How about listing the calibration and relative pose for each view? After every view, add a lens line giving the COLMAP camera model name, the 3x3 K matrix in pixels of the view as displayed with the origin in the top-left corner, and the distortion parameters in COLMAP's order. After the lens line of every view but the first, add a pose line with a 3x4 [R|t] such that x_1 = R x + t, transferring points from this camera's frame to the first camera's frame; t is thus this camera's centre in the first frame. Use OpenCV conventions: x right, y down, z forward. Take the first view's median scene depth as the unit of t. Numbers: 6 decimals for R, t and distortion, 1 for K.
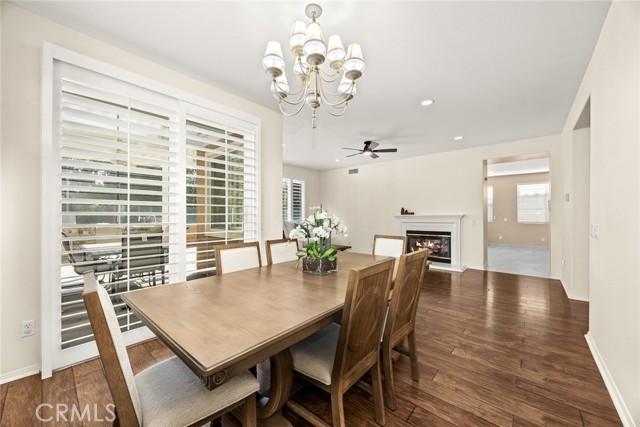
lens RADIAL K [[246.1, 0, 321.0], [0, 246.1, 215.2], [0, 0, 1]] dist [0.010790, 0.000061]
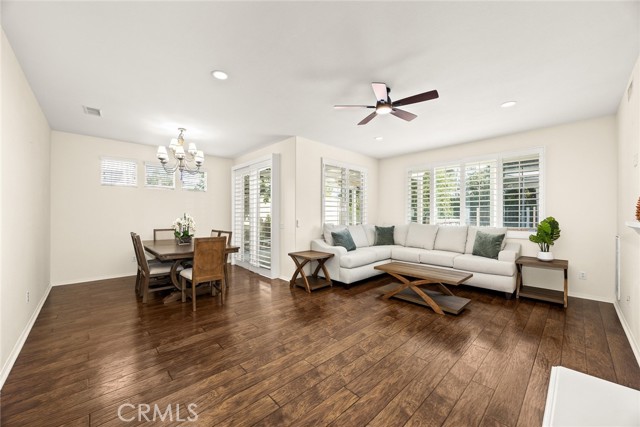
lens RADIAL K [[246.1, 0, 322.5], [0, 246.1, 215.4], [0, 0, 1]] dist [0.010790, 0.000061]
pose [[-0.103363, 0.001399, -0.994643, 1.506188], [0.004266, 0.999990, 0.000963, -0.021758], [0.994635, -0.004143, -0.103368, 1.797500]]
